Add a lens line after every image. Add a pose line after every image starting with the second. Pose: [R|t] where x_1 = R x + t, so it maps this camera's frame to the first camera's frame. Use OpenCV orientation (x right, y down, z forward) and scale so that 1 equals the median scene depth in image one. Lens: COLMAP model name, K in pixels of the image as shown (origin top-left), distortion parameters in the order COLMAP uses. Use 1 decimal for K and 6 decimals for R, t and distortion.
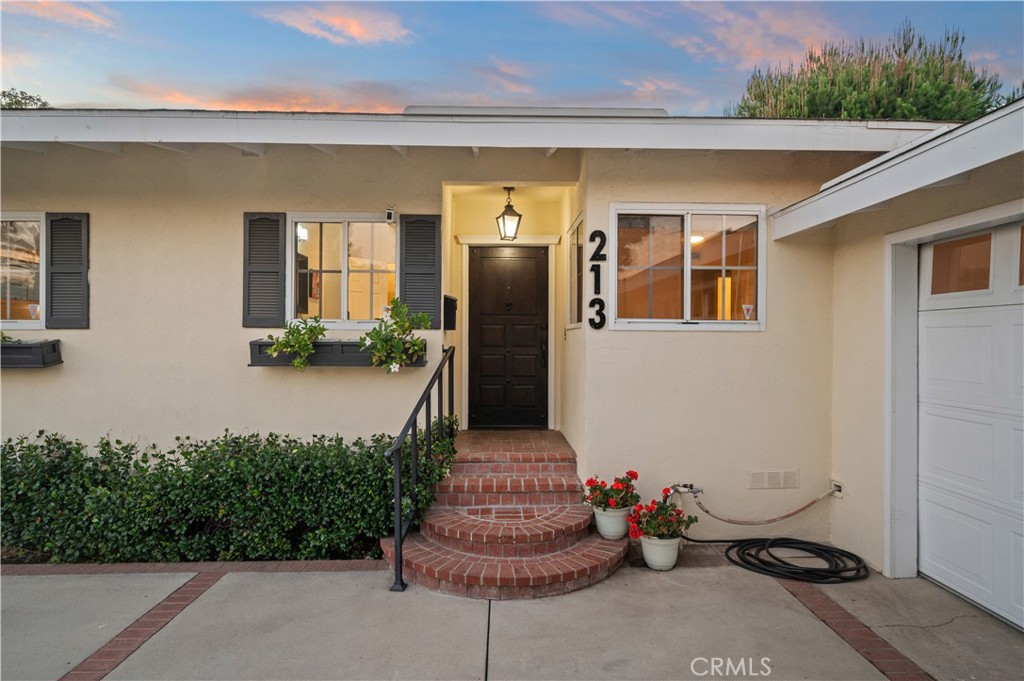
lens RADIAL K [[575.2, 0, 518.0], [0, 575.2, 337.6], [0, 0, 1]] dist [-0.018378, 0.001973]
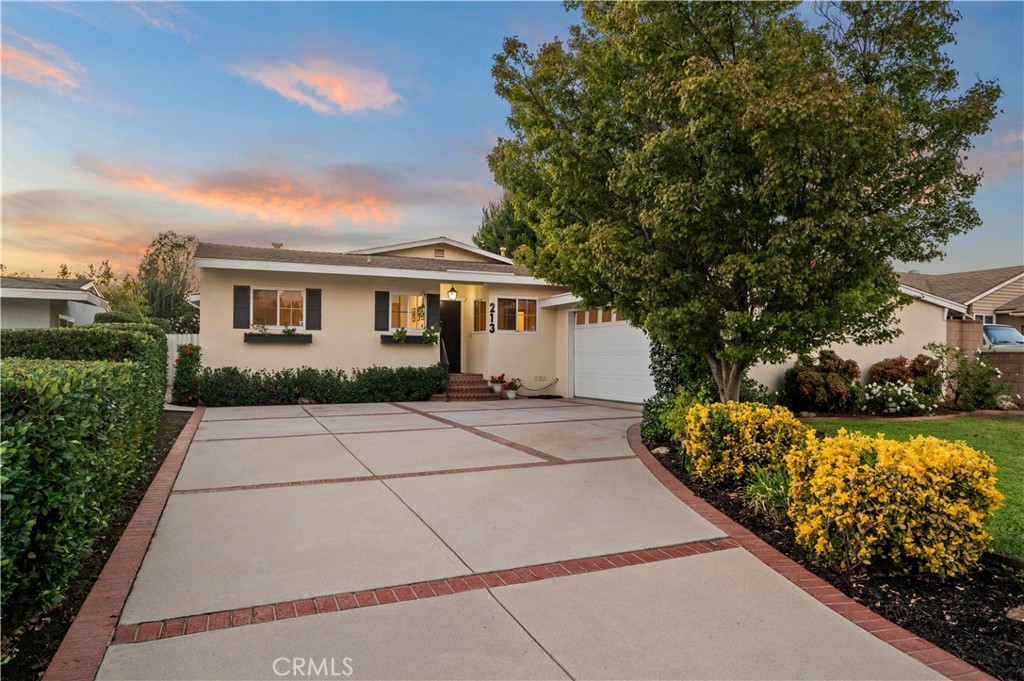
lens RADIAL K [[647.4, 0, 508.4], [0, 647.4, 343.3], [0, 0, 1]] dist [0.007661, 0.001521]
pose [[0.929476, 0.010198, 0.368743, -1.129795], [-0.006594, 0.999917, -0.011033, 0.085238], [-0.368825, 0.007823, 0.929466, -2.464331]]
